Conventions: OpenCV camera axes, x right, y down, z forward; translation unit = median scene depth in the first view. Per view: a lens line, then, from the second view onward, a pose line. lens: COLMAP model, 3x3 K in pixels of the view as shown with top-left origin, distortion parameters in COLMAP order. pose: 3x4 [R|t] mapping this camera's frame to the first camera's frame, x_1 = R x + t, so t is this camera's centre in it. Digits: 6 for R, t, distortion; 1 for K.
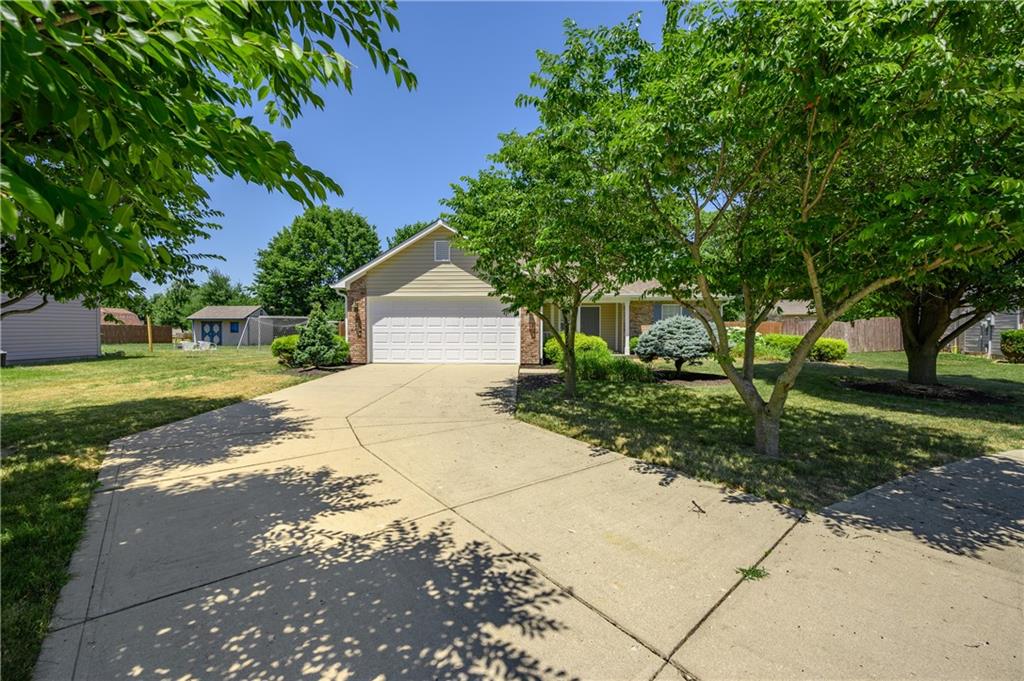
lens RADIAL K [[453.7, 0, 512.0], [0, 453.7, 340.5], [0, 0, 1]] dist [0.003435, -0.000271]
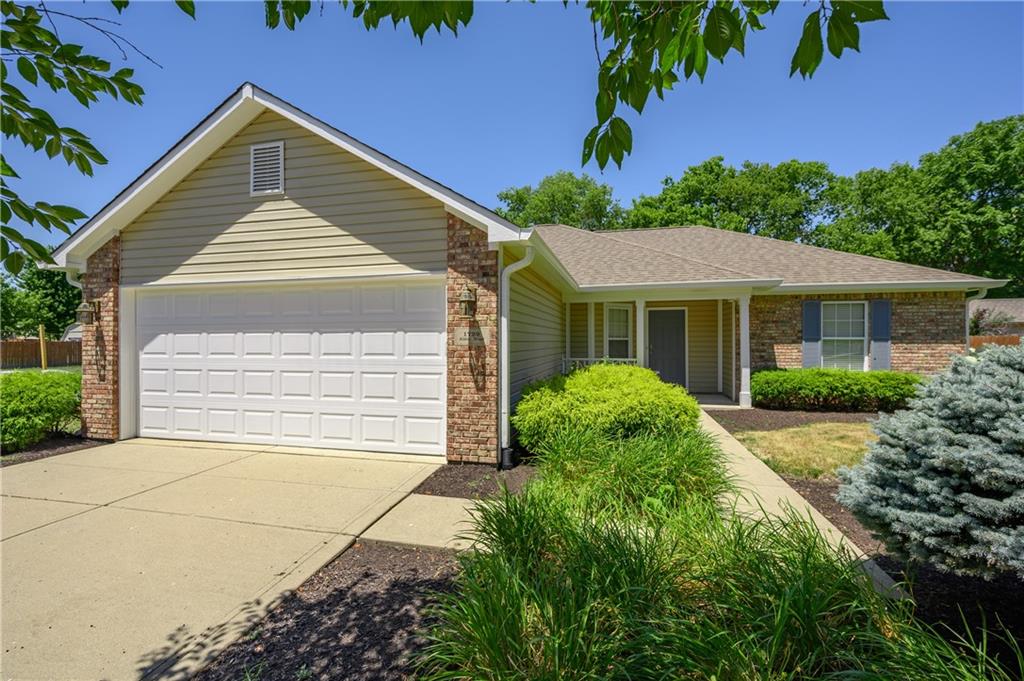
lens RADIAL K [[453.7, 0, 512.0], [0, 453.7, 340.5], [0, 0, 1]] dist [0.003435, -0.000271]
pose [[0.982321, -0.002857, -0.187180, 0.134930], [-0.001792, 0.999694, -0.024660, -0.034627], [0.187194, 0.024560, 0.982016, 0.640713]]
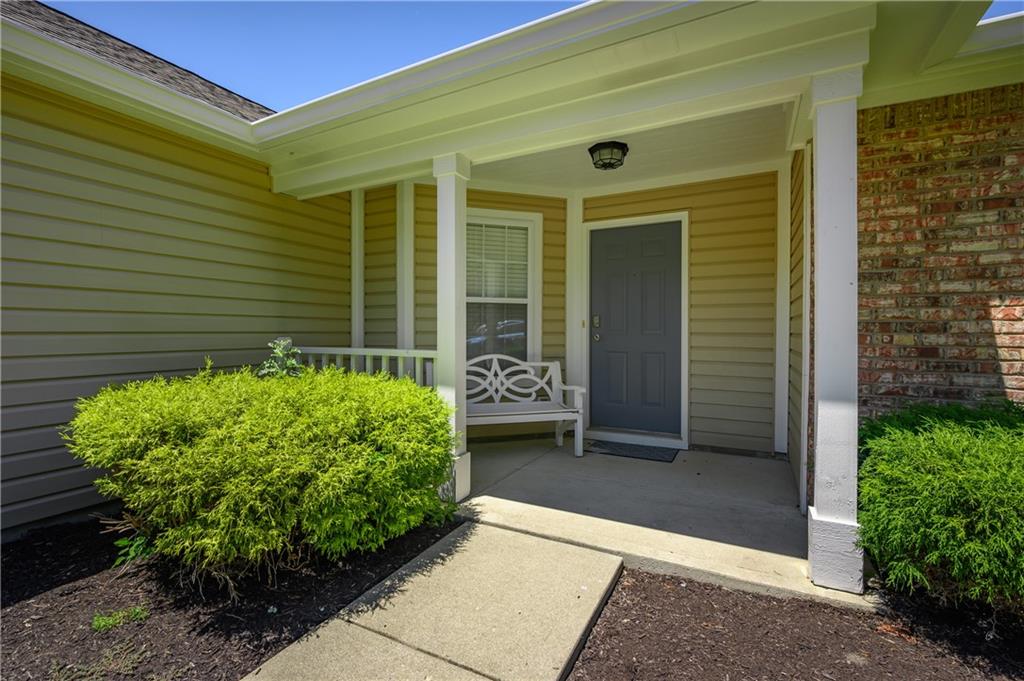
lens RADIAL K [[449.5, 0, 507.3], [0, 449.5, 336.6], [0, 0, 1]] dist [-0.001511, -0.000331]
pose [[0.906050, 0.006920, -0.423114, 0.306748], [-0.010504, 0.999926, -0.006141, -0.030364], [0.423040, 0.010008, 0.906056, 1.170309]]
